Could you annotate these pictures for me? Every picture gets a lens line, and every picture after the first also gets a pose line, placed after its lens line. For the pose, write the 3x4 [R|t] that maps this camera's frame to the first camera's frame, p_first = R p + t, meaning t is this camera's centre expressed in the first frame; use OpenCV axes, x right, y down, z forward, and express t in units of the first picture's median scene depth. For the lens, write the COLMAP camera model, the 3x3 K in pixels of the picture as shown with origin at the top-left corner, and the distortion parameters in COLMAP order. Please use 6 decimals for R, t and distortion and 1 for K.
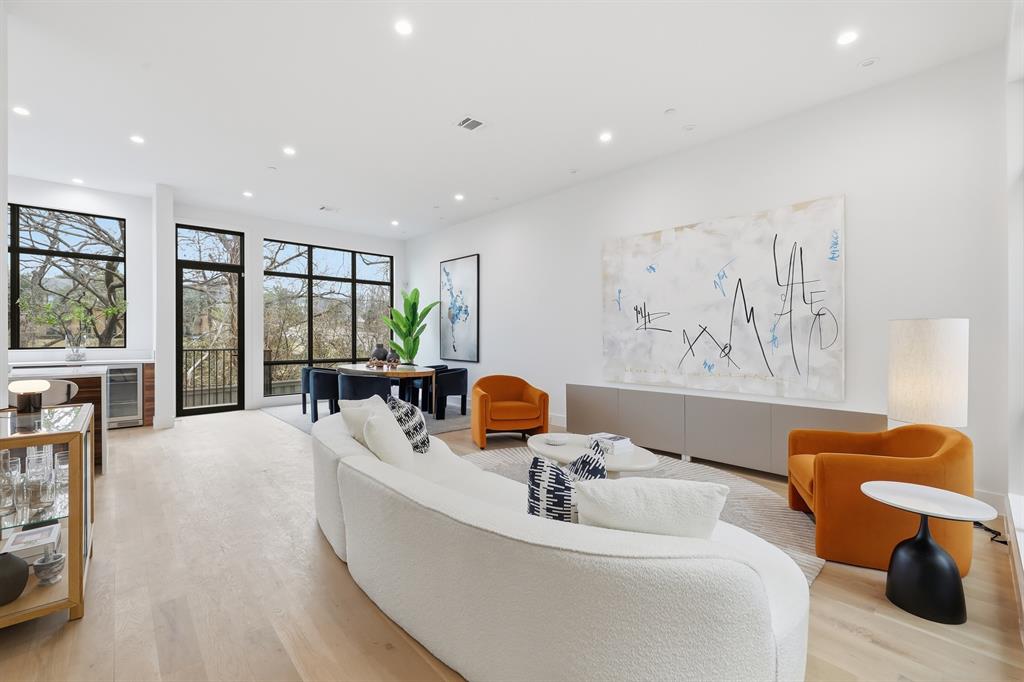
lens RADIAL K [[430.6, 0, 508.2], [0, 430.6, 337.9], [0, 0, 1]] dist [-0.000182, 0.000289]
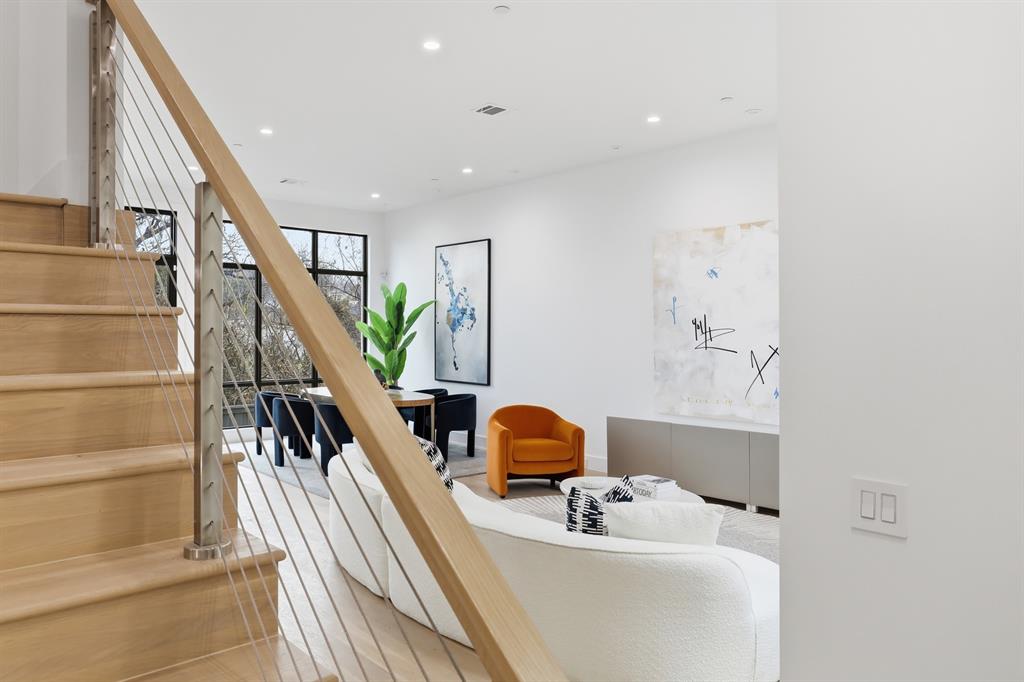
lens RADIAL K [[693.4, 0, 512.1], [0, 693.4, 327.3], [0, 0, 1]] dist [-0.000363, -0.000007]
pose [[0.999940, 0.000590, -0.010958, -0.025875], [-0.000726, 0.999923, -0.012412, -0.042504], [0.010950, 0.012419, 0.999863, -0.282482]]
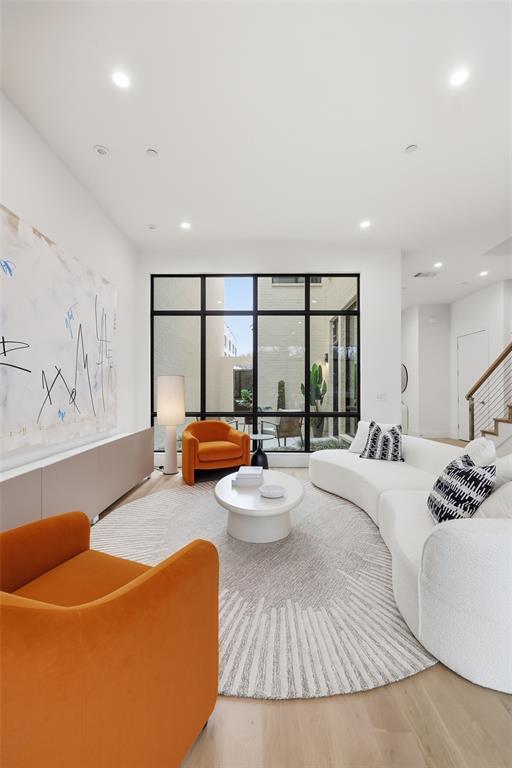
lens RADIAL K [[323.0, 0, 256.1], [0, 323.0, 387.8], [0, 0, 1]] dist [-0.000182, 0.000289]
pose [[-0.734973, 0.002080, 0.678093, -0.231292], [0.001508, 0.999998, -0.001432, 0.011330], [-0.678095, -0.000030, -0.734974, 1.058428]]
